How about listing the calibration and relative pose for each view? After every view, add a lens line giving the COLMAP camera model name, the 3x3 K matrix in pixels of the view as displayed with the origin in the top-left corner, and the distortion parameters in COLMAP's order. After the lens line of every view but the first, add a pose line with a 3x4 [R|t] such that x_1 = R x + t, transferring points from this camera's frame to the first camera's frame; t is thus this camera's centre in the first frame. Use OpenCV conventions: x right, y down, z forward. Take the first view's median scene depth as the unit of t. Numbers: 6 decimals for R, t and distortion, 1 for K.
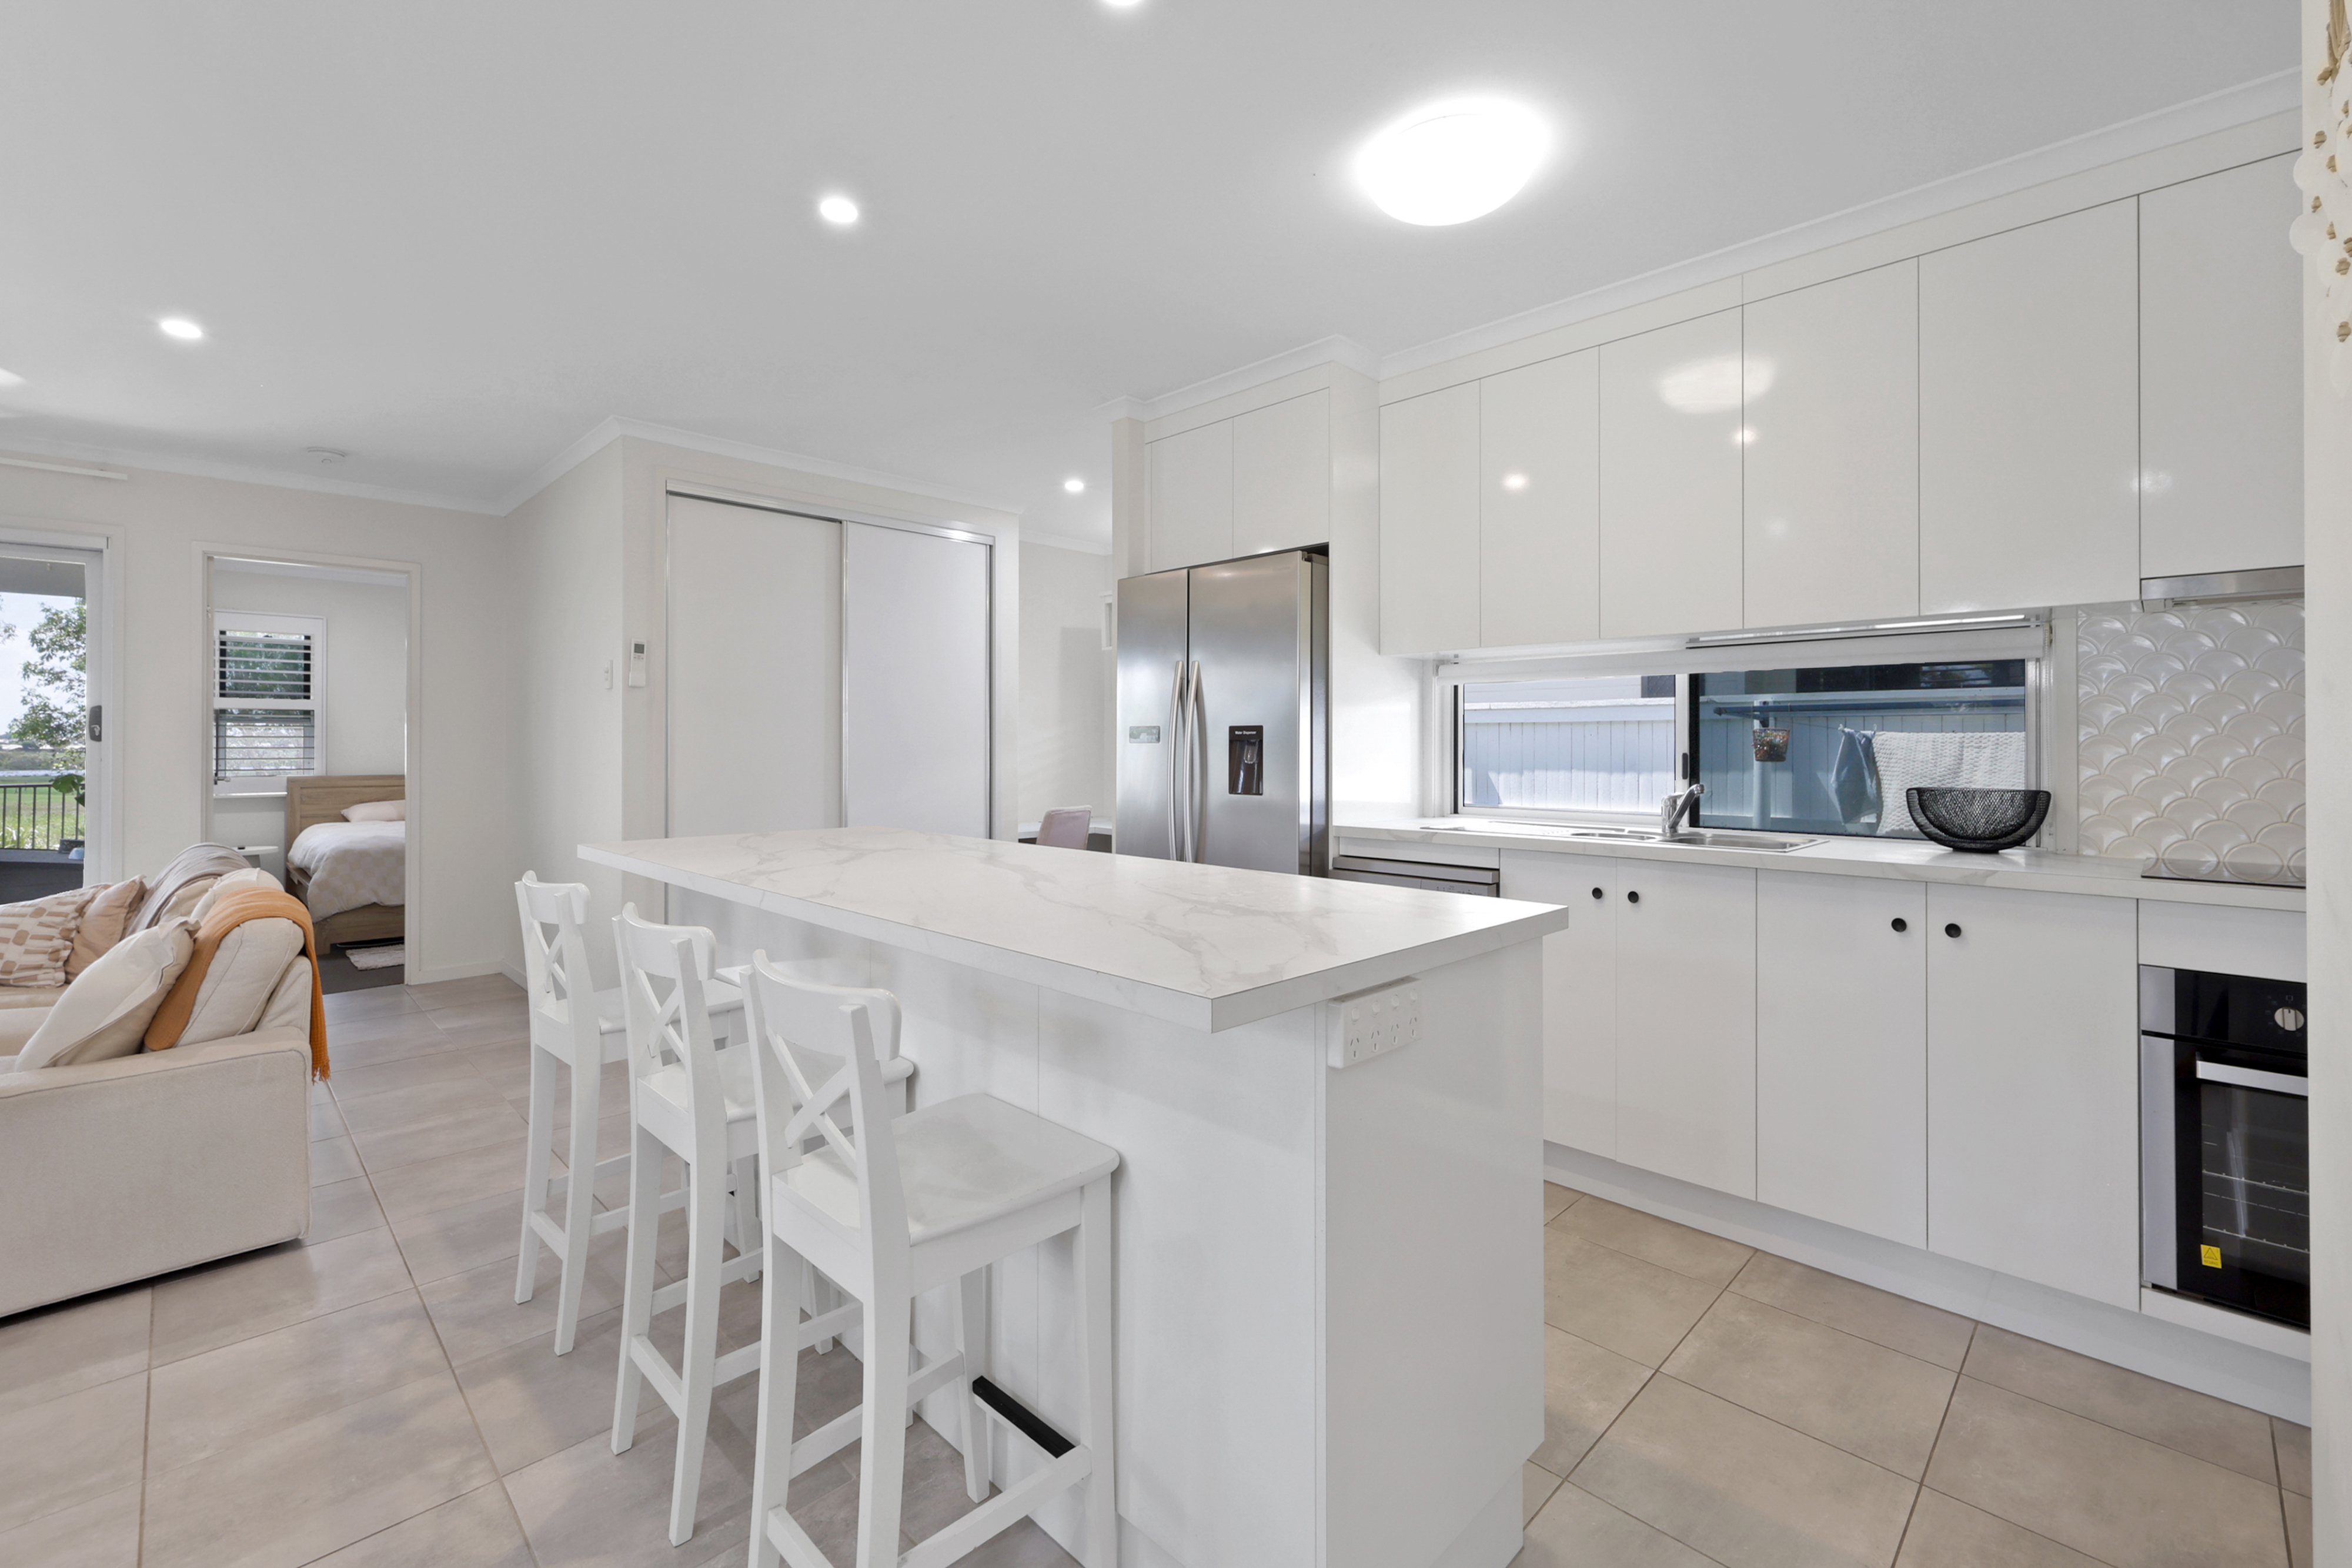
lens RADIAL K [[996.1, 0, 1153.7], [0, 996.1, 736.8], [0, 0, 1]] dist [0.002699, 0.000356]
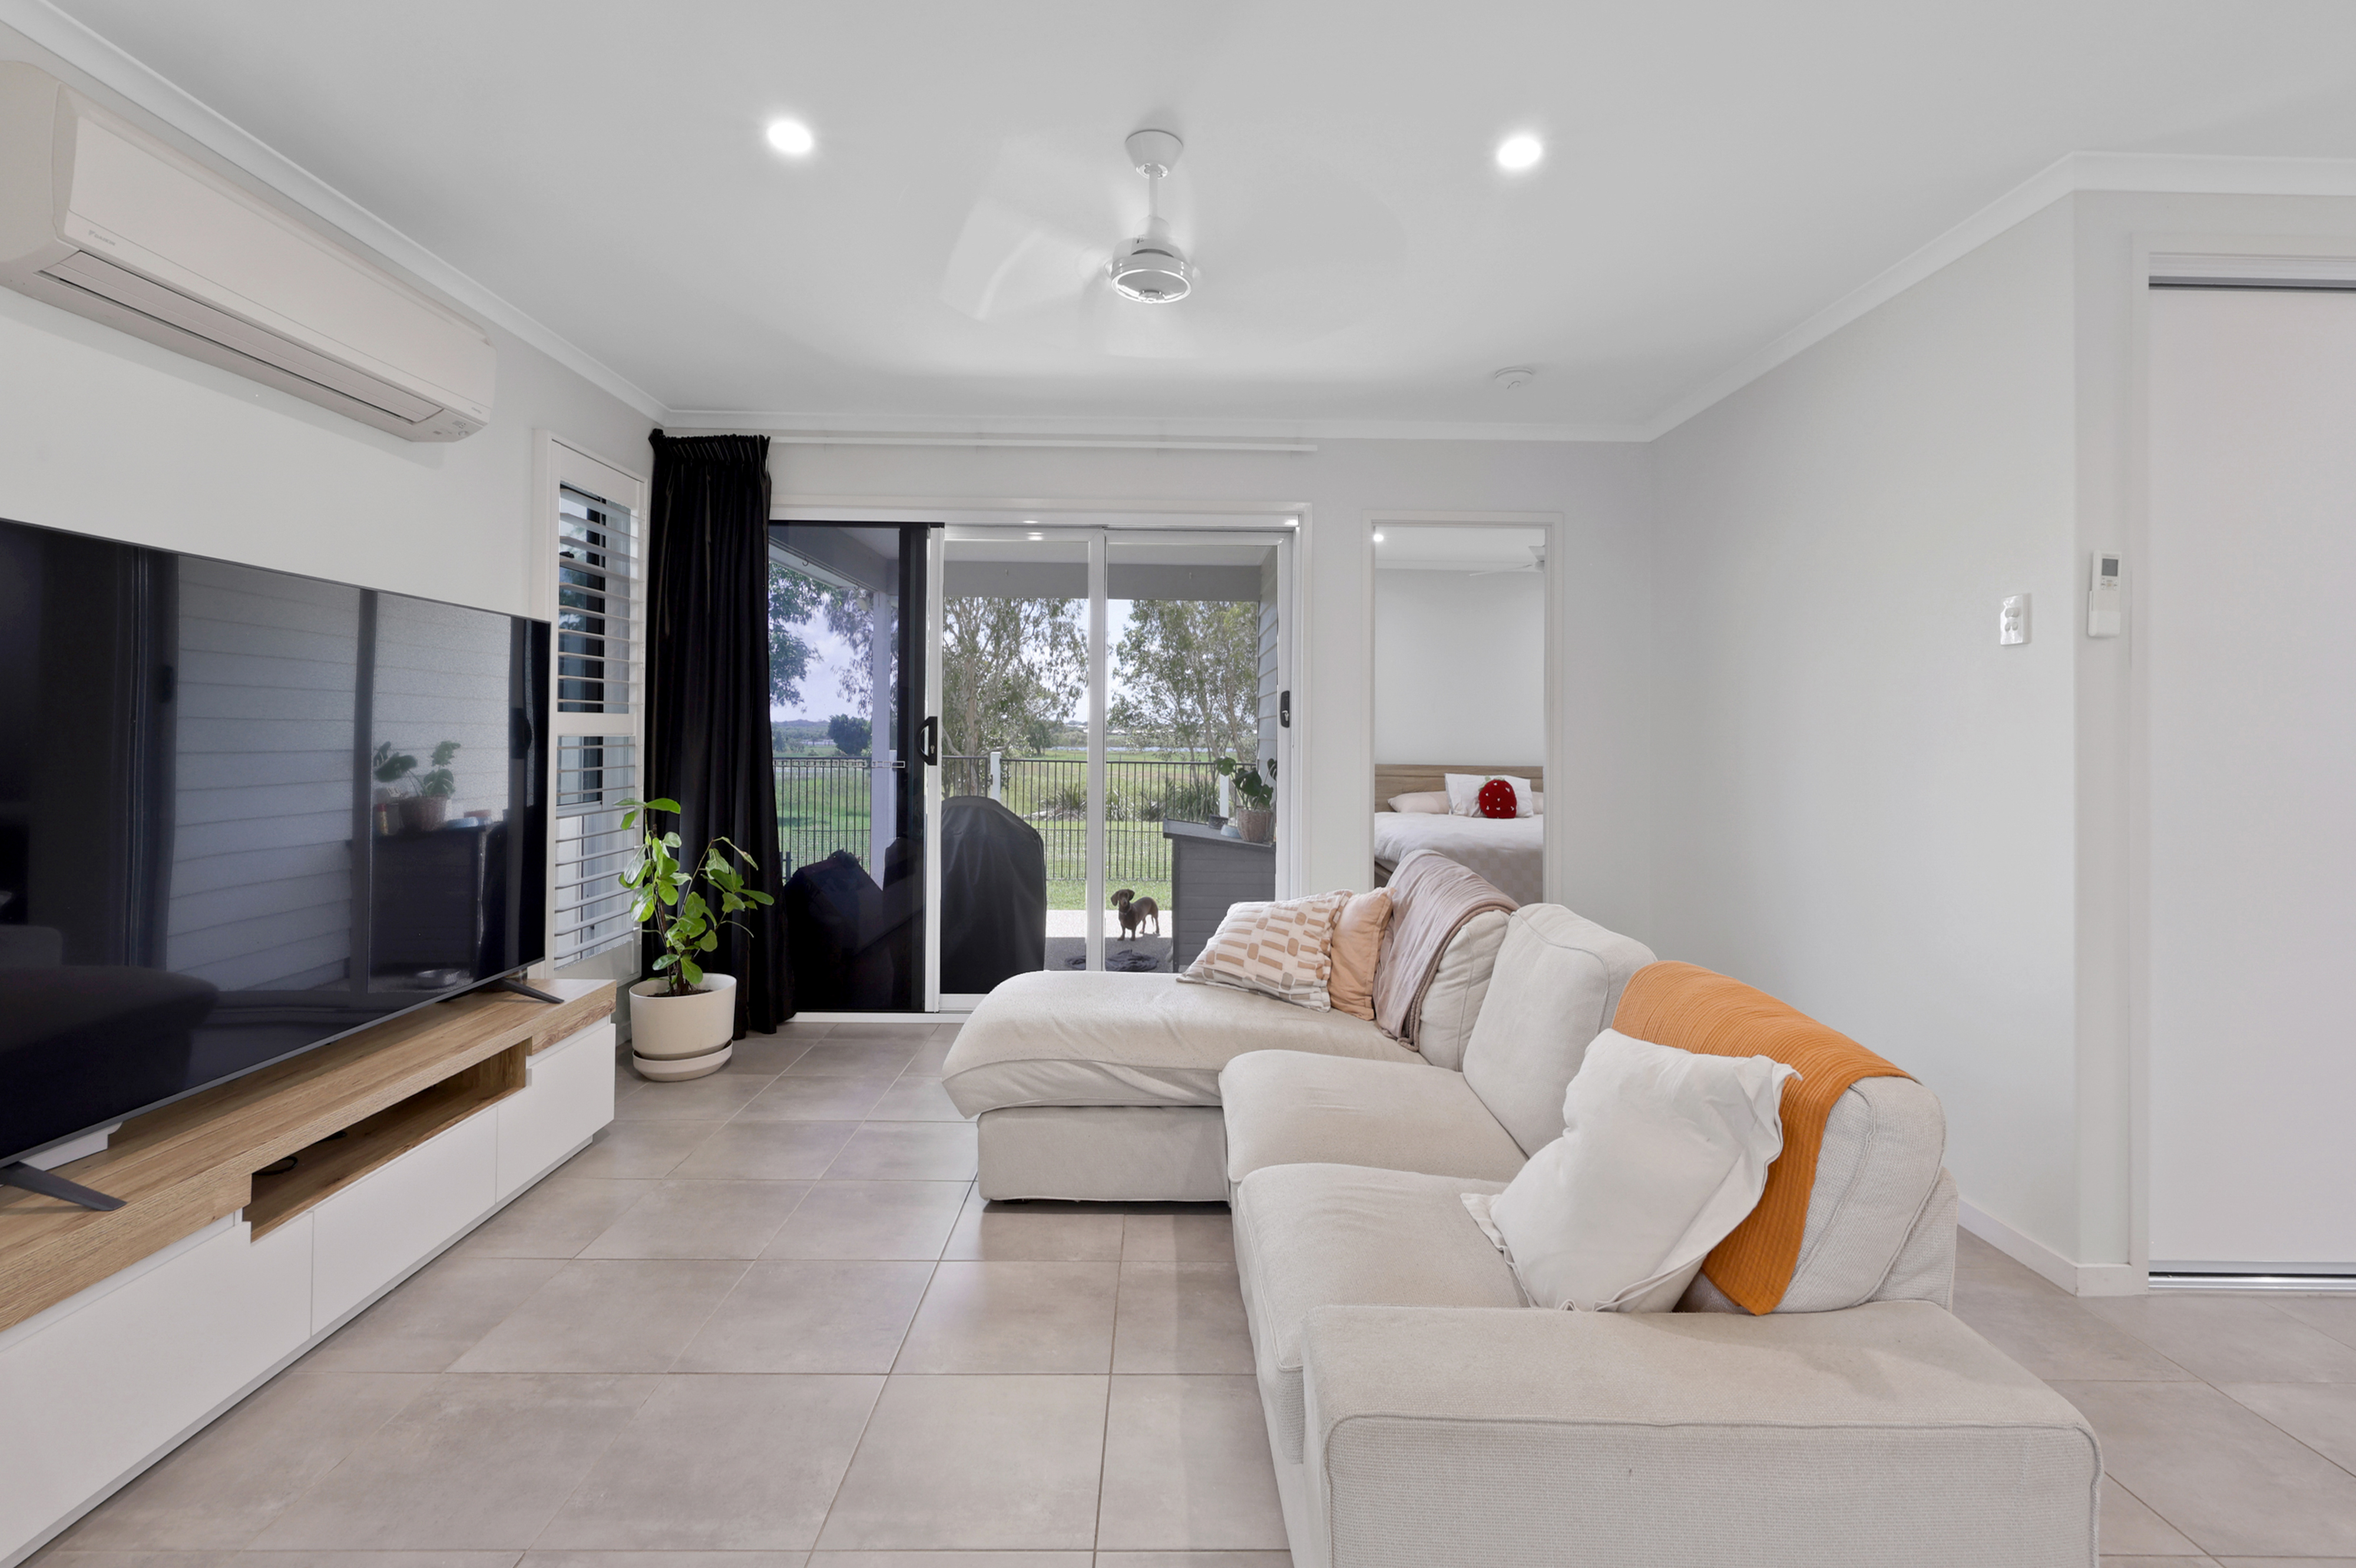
lens RADIAL K [[997.8, 0, 1155.6], [0, 997.8, 736.7], [0, 0, 1]] dist [0.002699, 0.000356]
pose [[0.714455, 0.014470, -0.699532, -0.591501], [-0.008216, 0.999891, 0.012292, 0.003348], [0.699633, -0.003035, 0.714496, 0.275224]]
